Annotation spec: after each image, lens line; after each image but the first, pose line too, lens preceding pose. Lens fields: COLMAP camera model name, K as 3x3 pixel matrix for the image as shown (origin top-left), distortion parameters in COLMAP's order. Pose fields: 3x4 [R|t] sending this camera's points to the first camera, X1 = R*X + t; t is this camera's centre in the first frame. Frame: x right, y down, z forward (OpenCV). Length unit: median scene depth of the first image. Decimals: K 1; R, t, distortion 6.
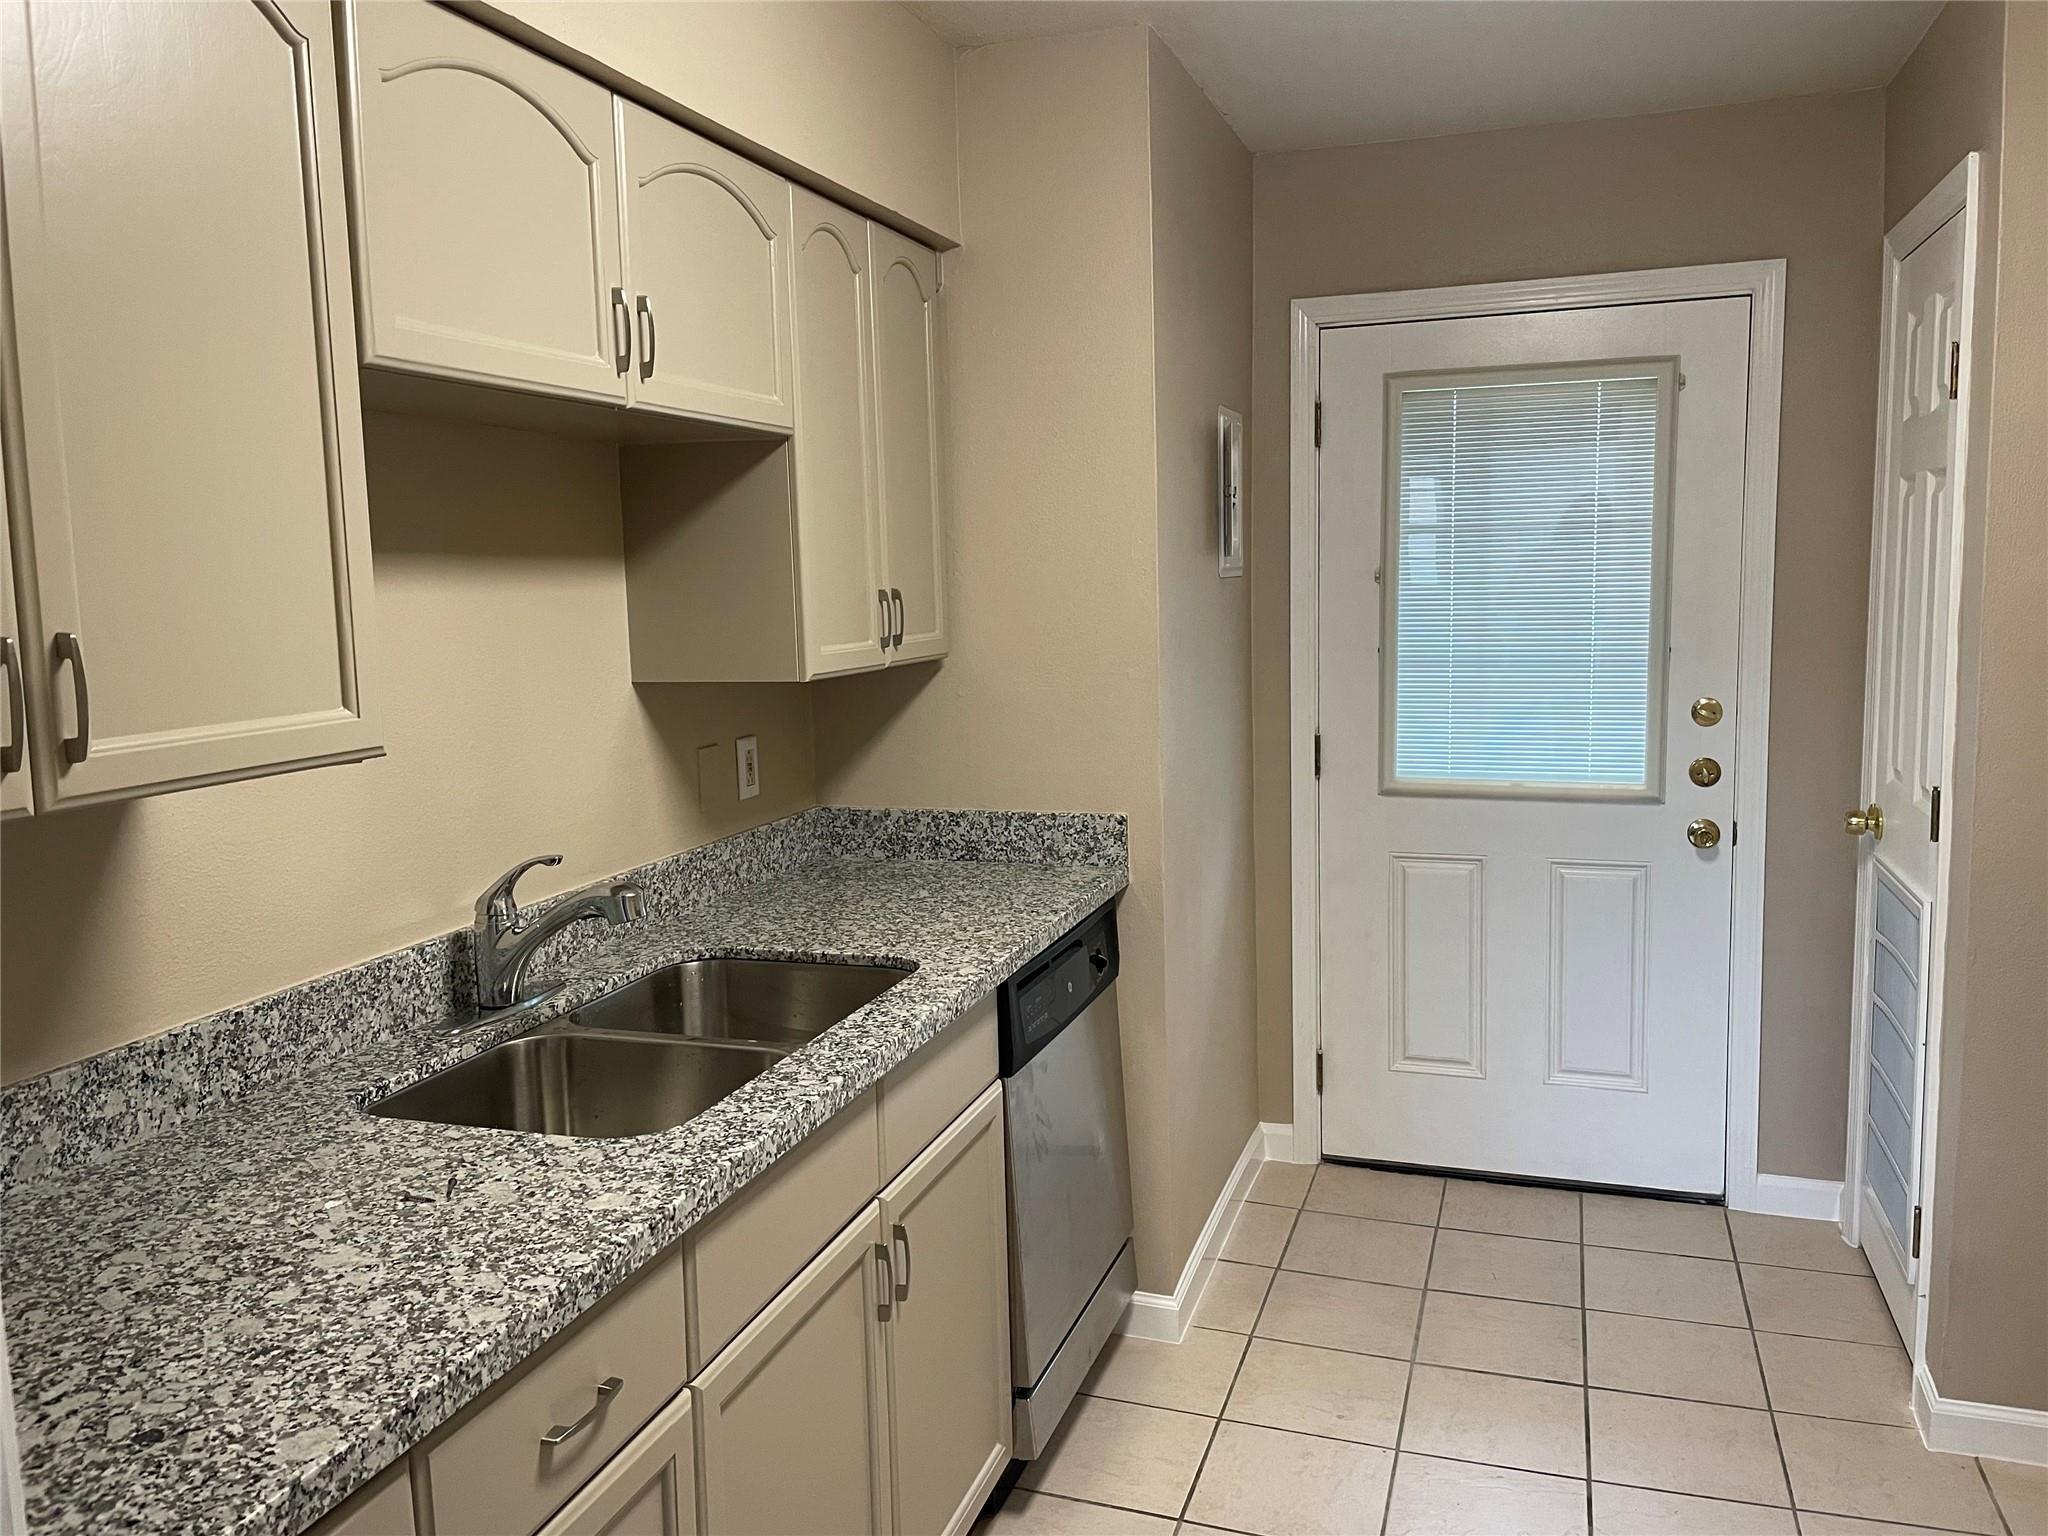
lens RADIAL K [[1555.4, 0, 1024.1], [0, 1555.4, 751.1], [0, 0, 1]] dist [0.099231, -0.130620]
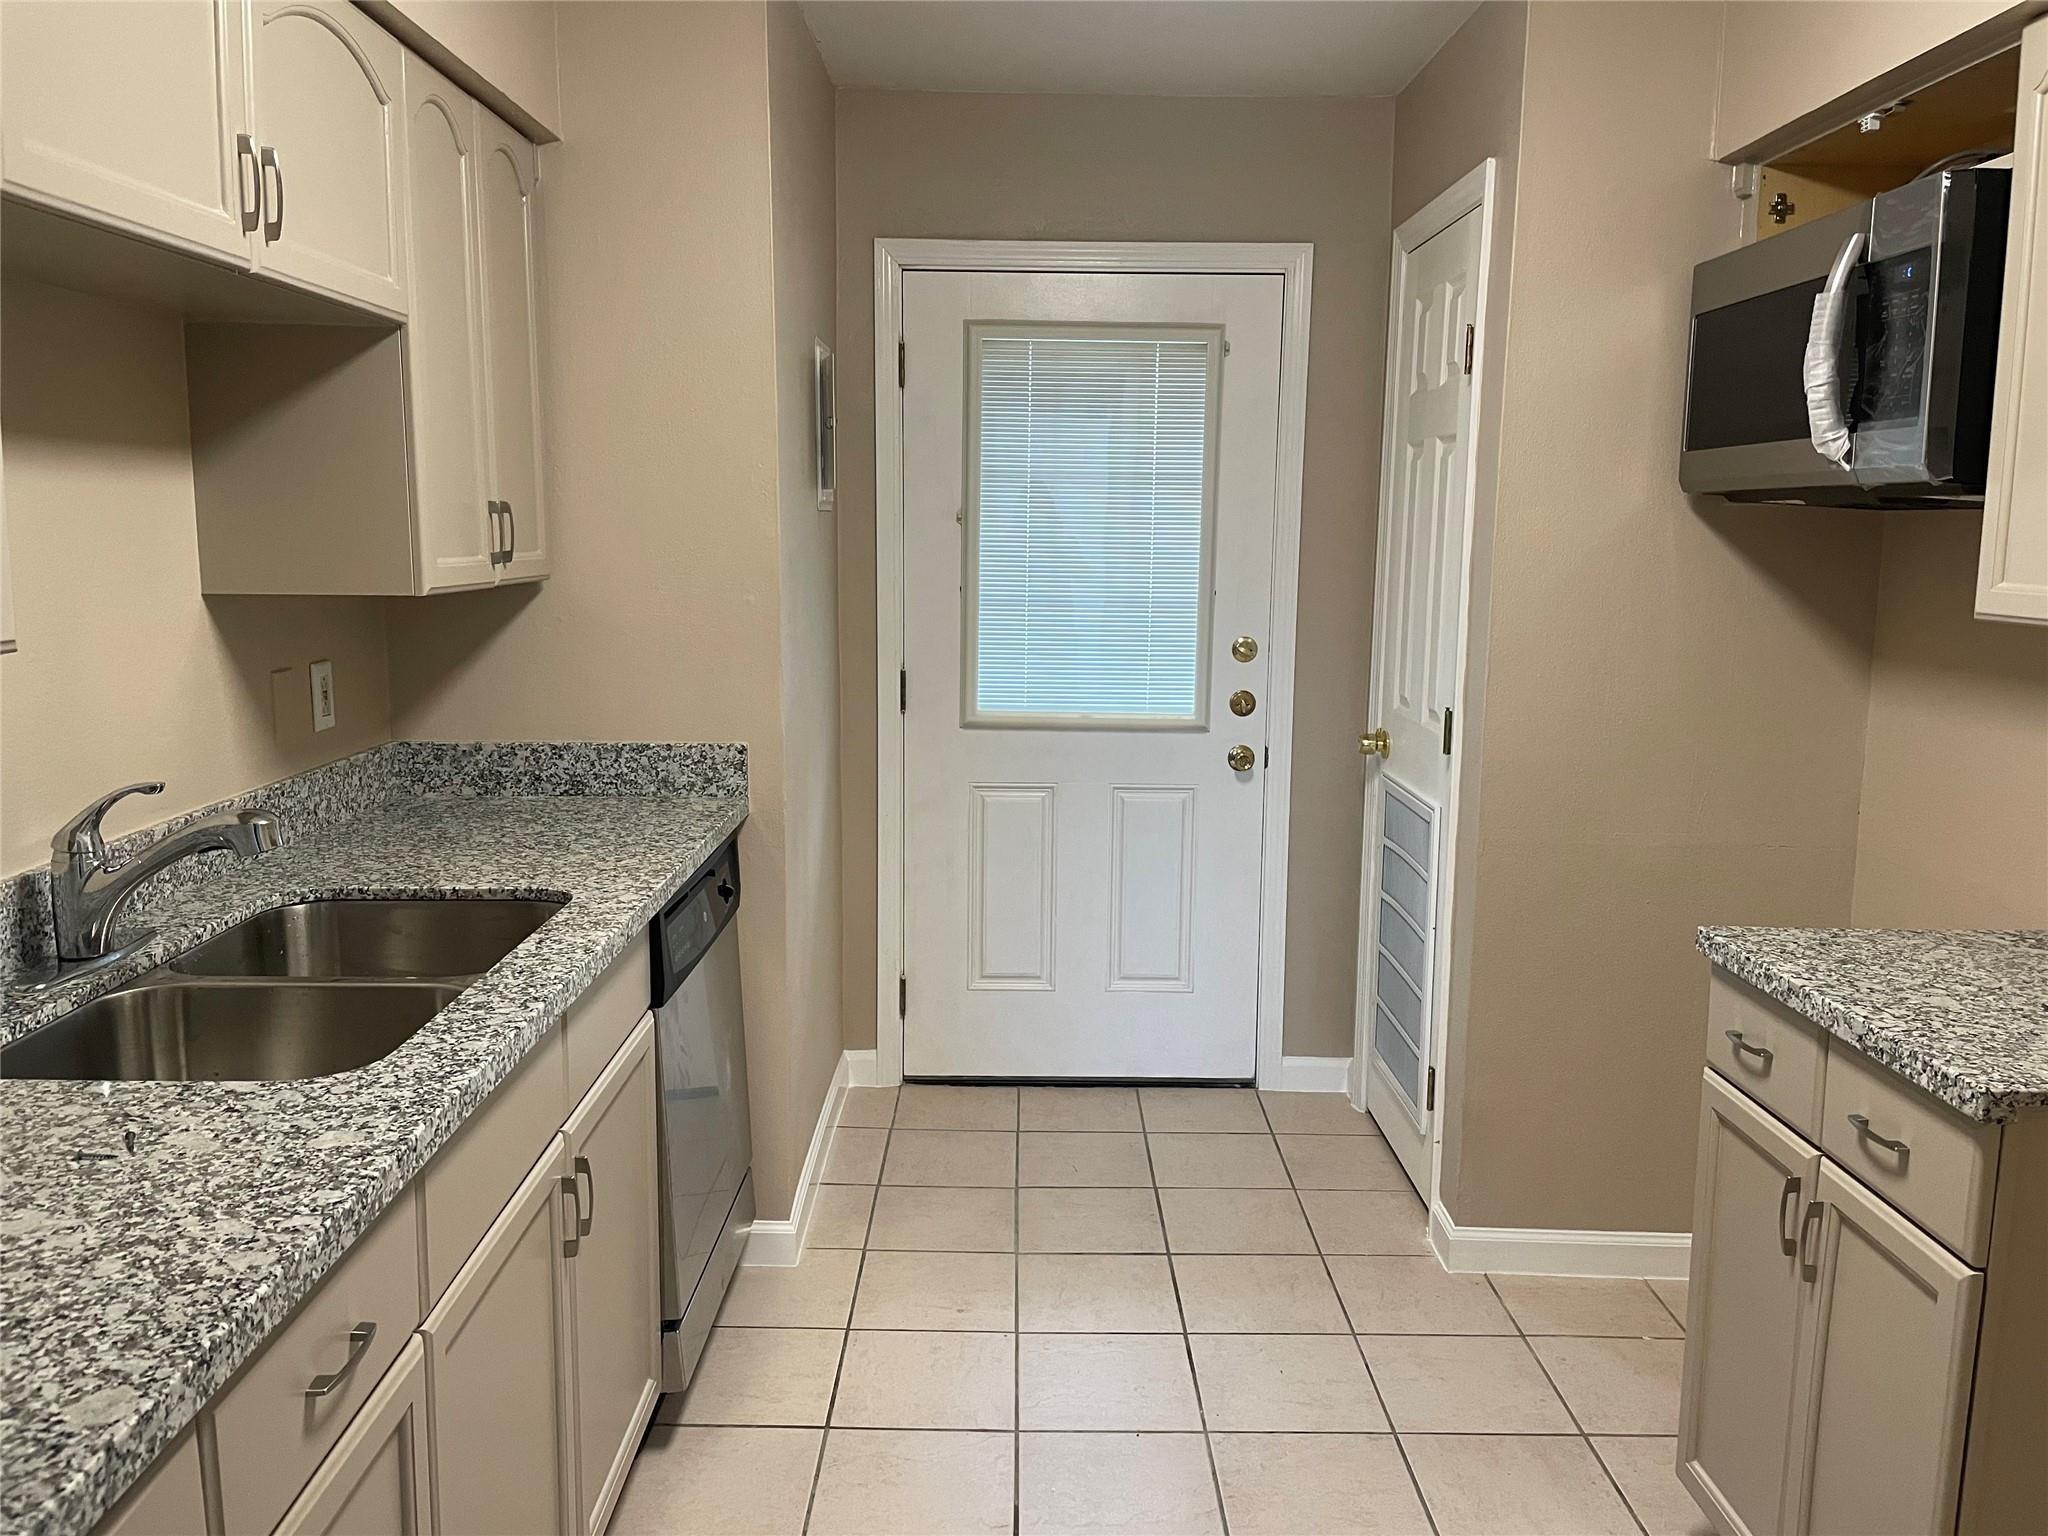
lens RADIAL K [[1555.4, 0, 1024.1], [0, 1555.4, 751.1], [0, 0, 1]] dist [0.099231, -0.130620]
pose [[0.945037, -0.013665, 0.326679, -0.097756], [0.005029, 0.999616, 0.027267, 0.020687], [-0.326926, -0.024126, 0.944742, 0.005835]]
